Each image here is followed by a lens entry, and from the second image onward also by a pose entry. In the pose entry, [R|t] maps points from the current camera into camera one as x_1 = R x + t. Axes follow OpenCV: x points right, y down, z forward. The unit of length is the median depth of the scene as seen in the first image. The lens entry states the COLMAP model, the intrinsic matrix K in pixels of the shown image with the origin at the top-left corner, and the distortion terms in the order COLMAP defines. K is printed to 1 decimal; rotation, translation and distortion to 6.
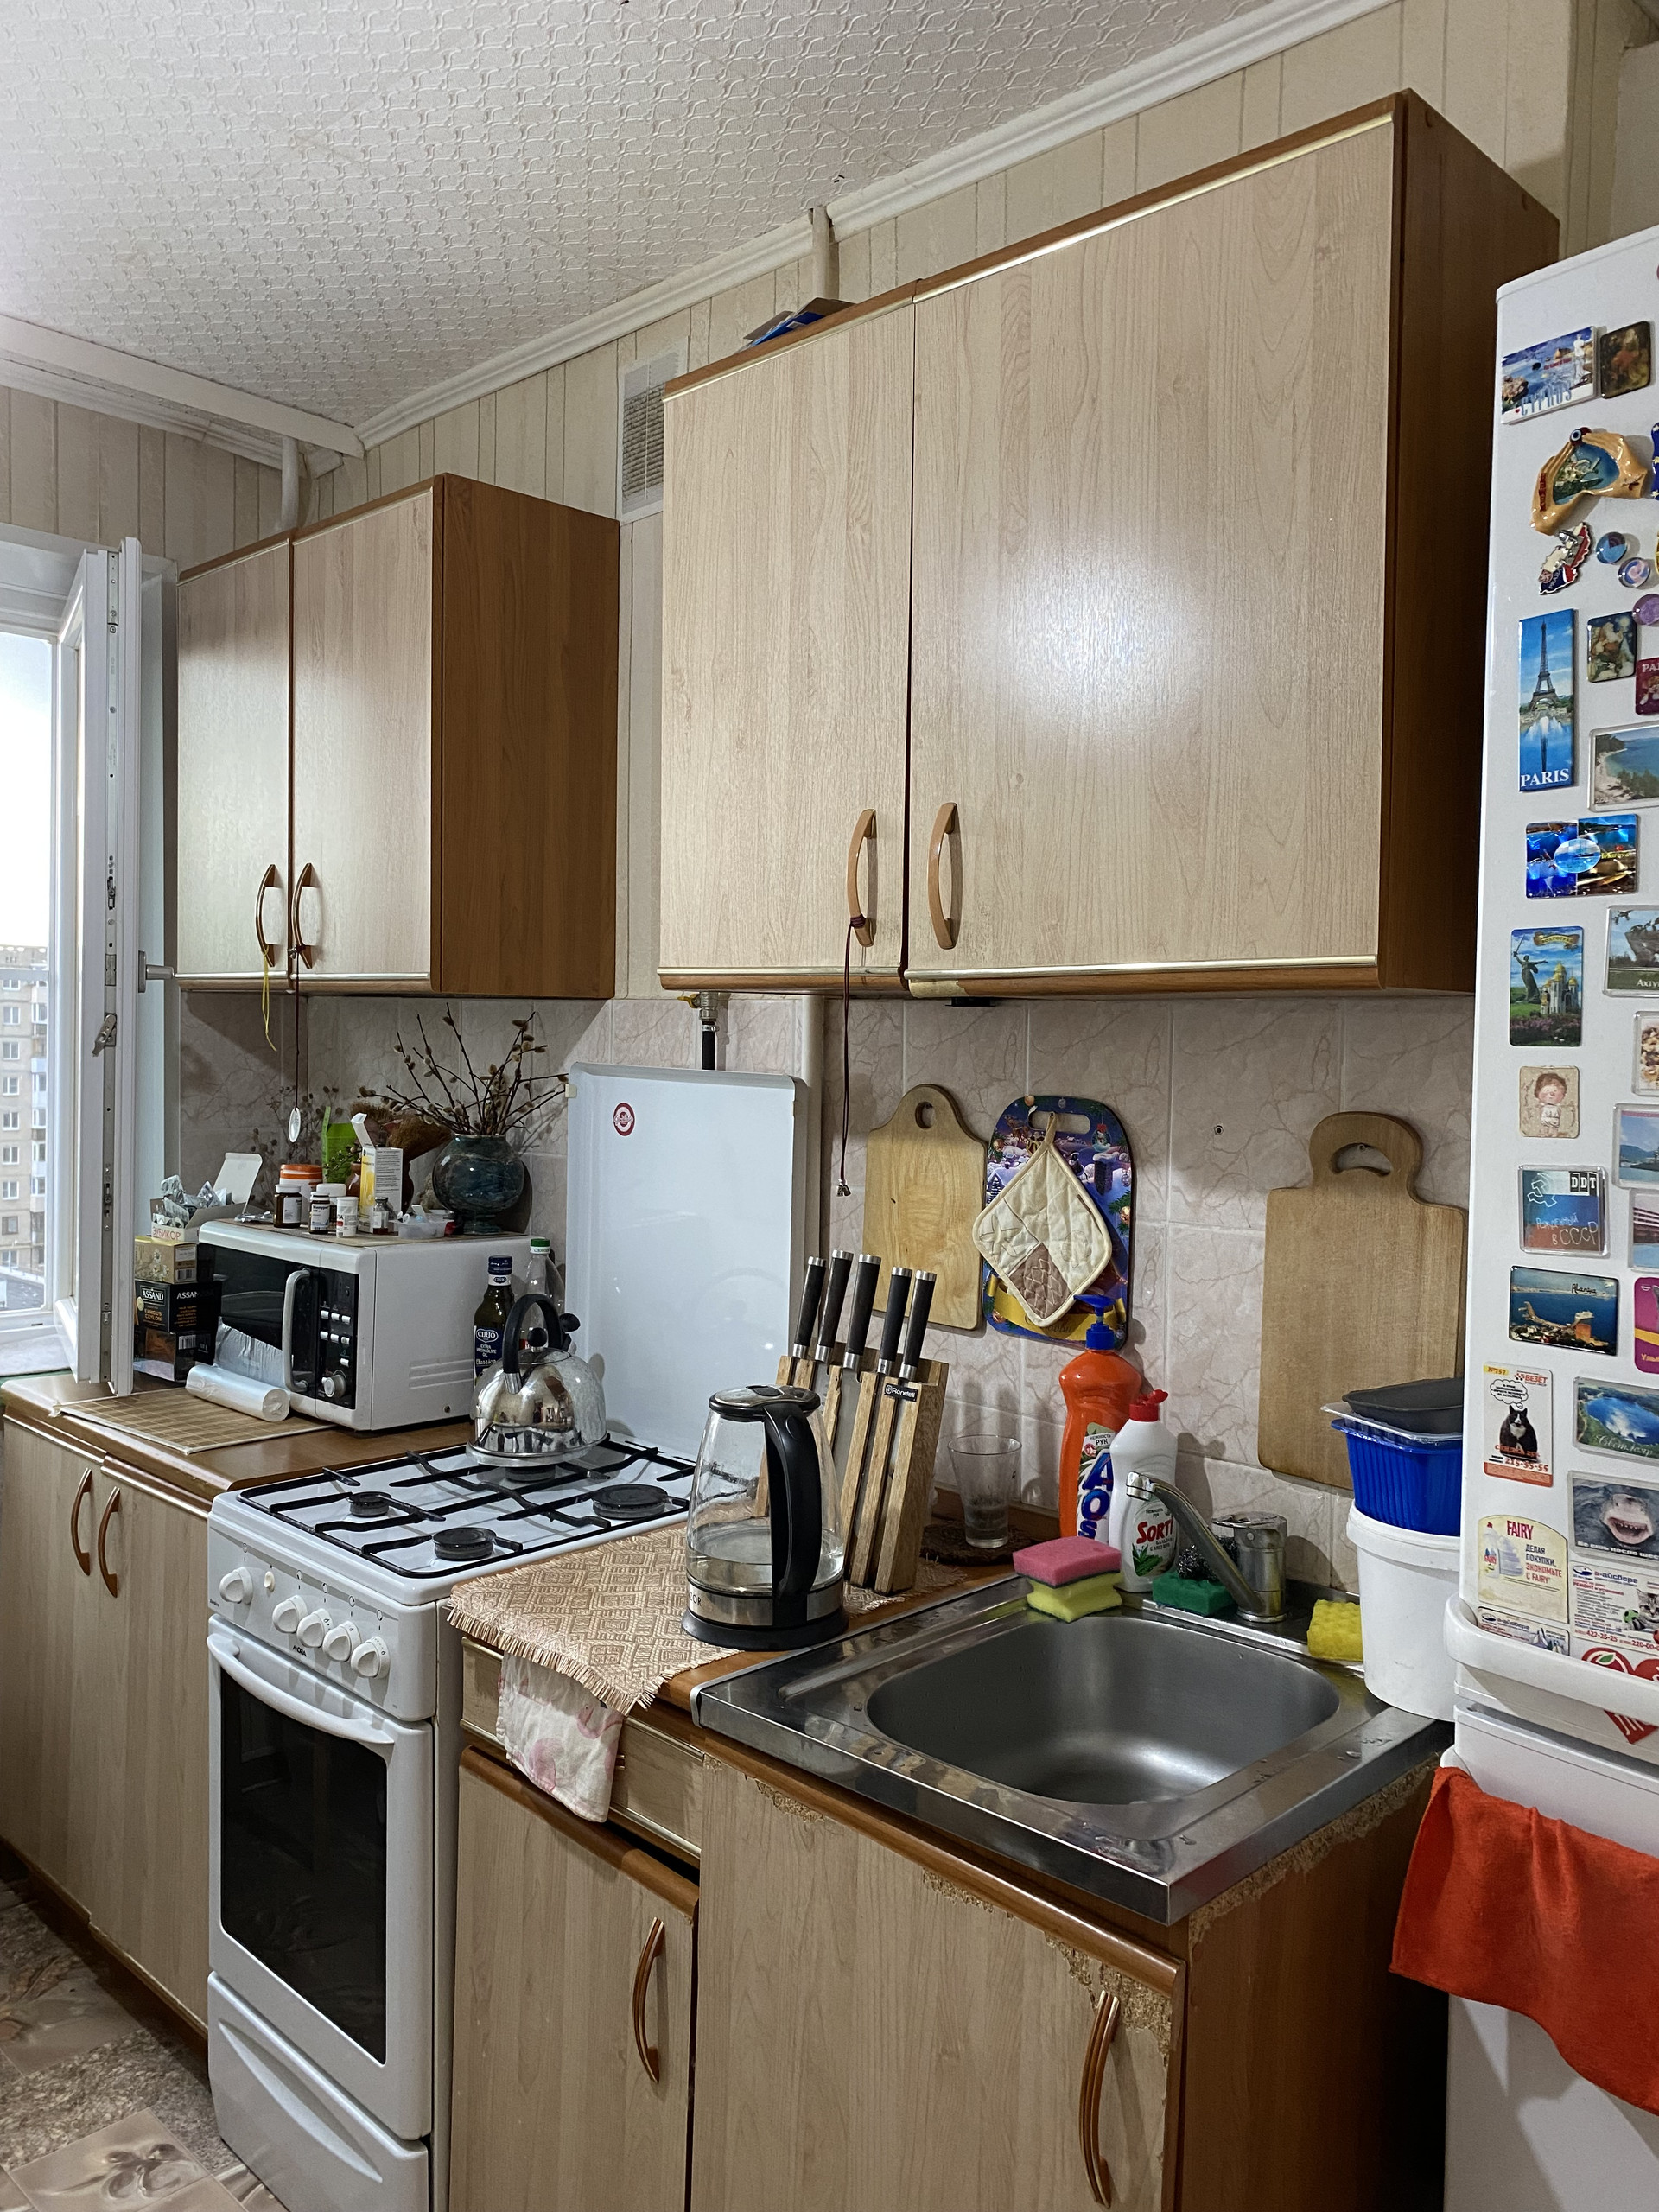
lens RADIAL K [[1681.4, 0, 810.1], [0, 1681.4, 1076.4], [0, 0, 1]] dist [0.027777, -0.031155]
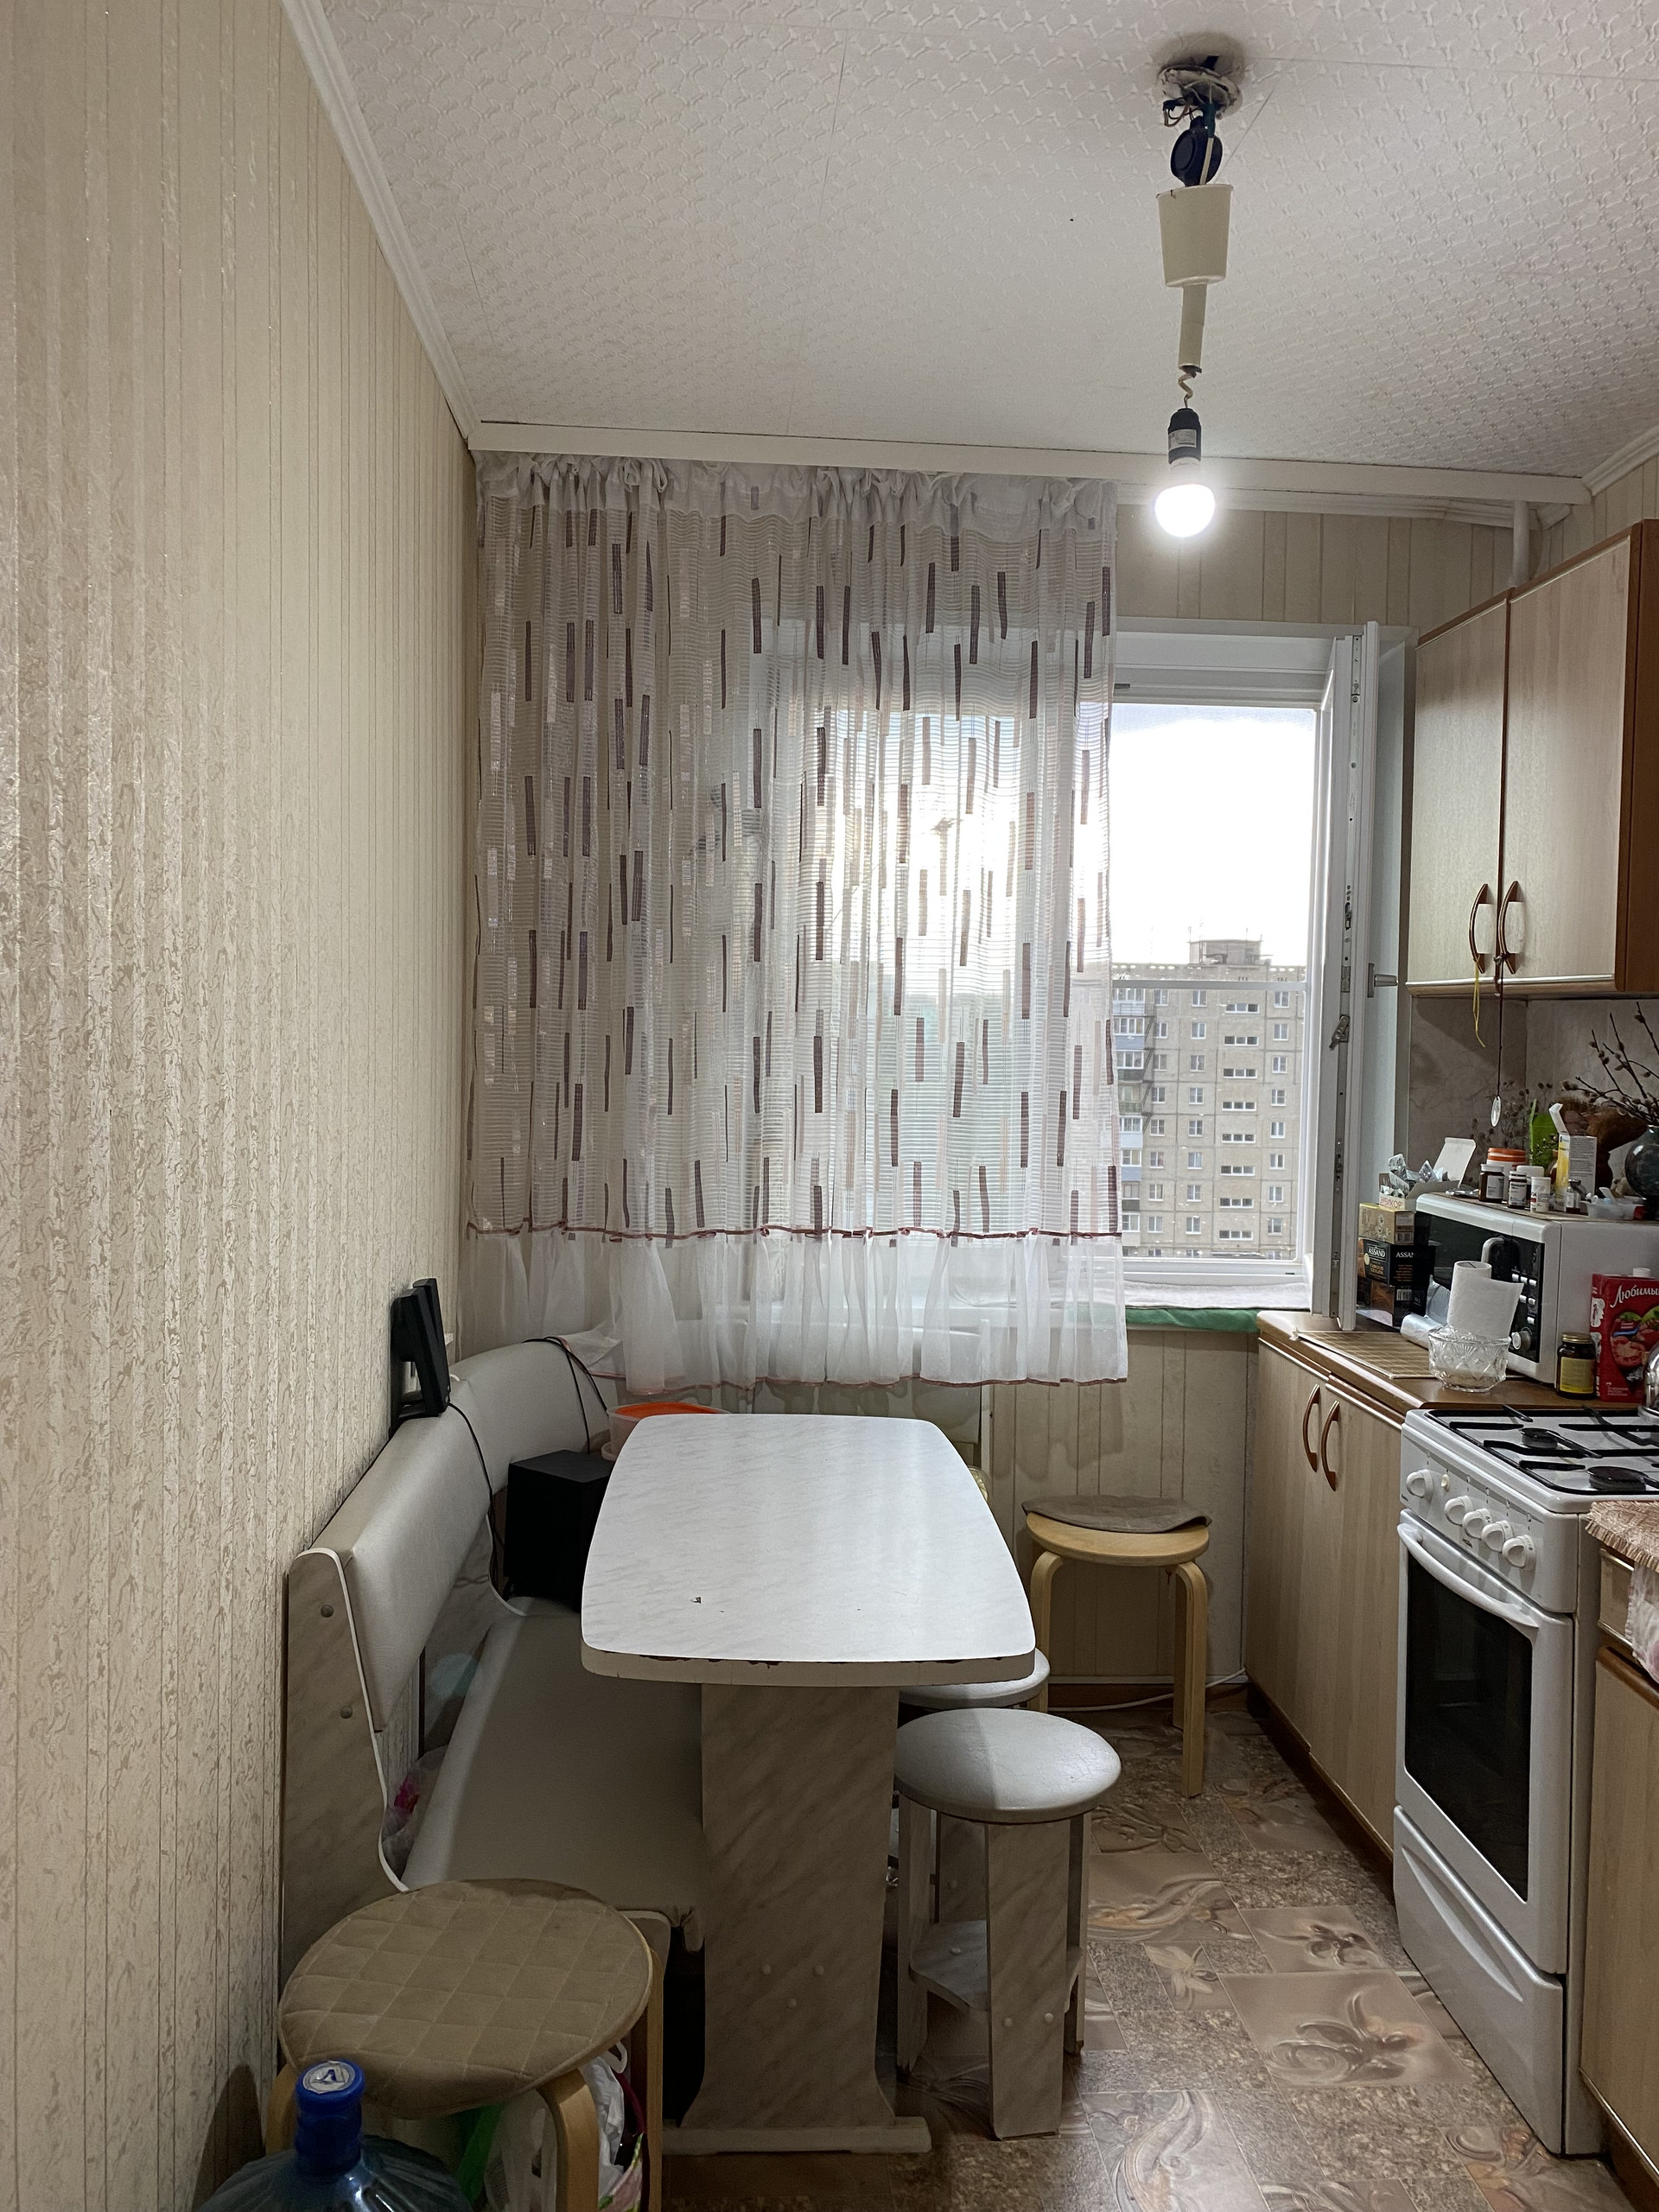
lens RADIAL K [[1681.4, 0, 830.1], [0, 1681.4, 1096.9], [0, 0, 1]] dist [0.027777, -0.031155]
pose [[0.750093, 0.026512, -0.660801, 0.114970], [-0.024797, 0.999621, 0.011957, 0.017103], [0.660868, 0.007417, 0.750466, -0.161807]]
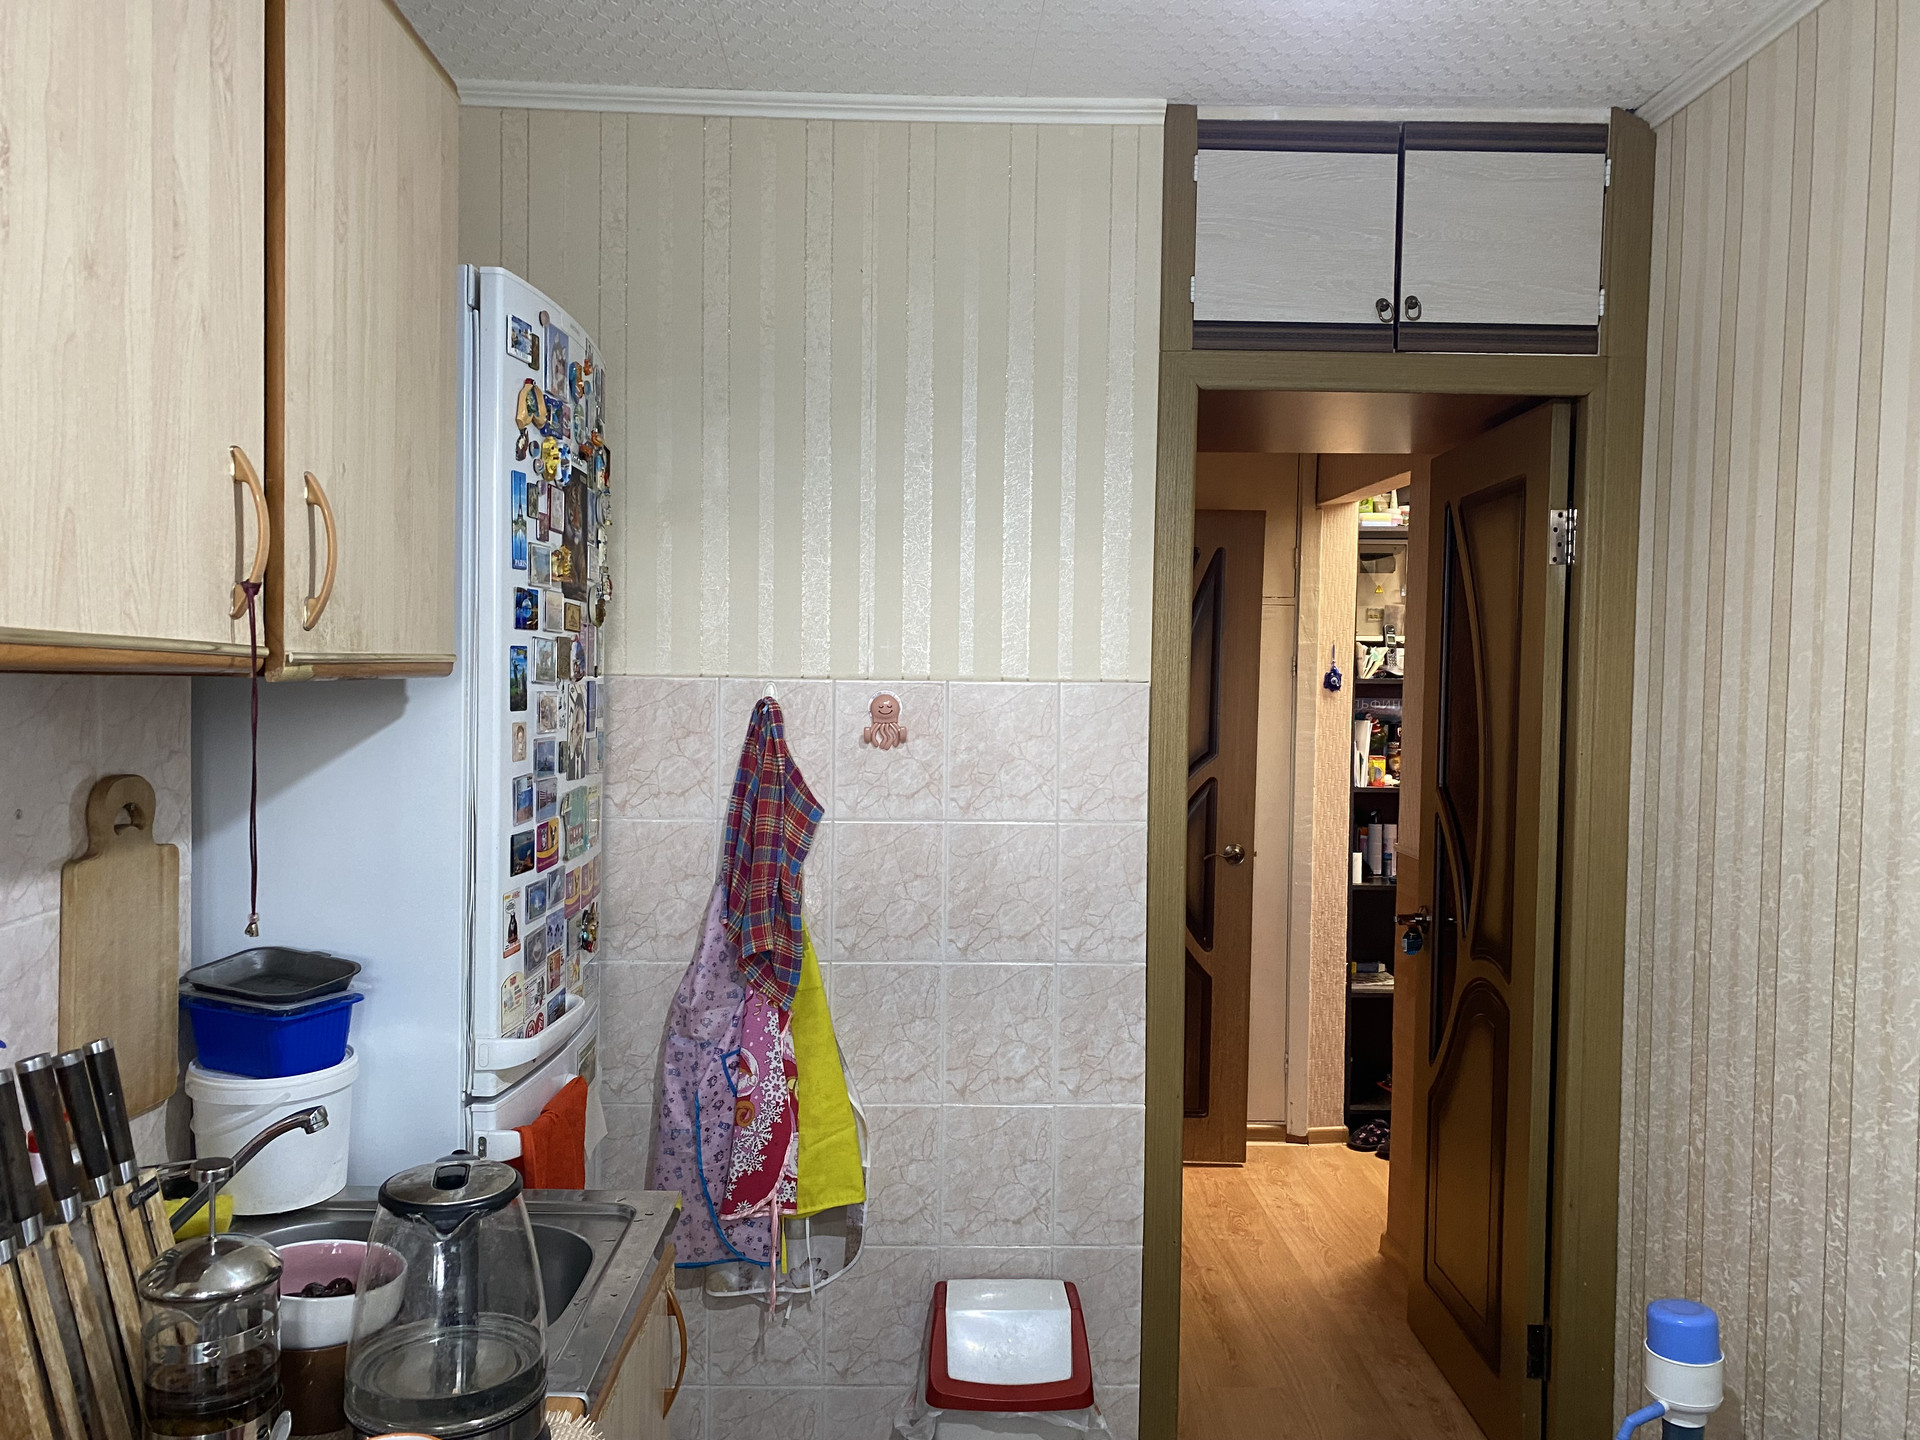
lens RADIAL K [[1459.4, 0, 956.2], [0, 1459.4, 724.3], [0, 0, 1]] dist [0.027777, -0.031155]
pose [[-0.721383, -0.051910, 0.690588, -0.523433], [-0.011711, 0.997959, 0.062781, -0.056872], [-0.692437, 0.037201, -0.720518, 0.953333]]
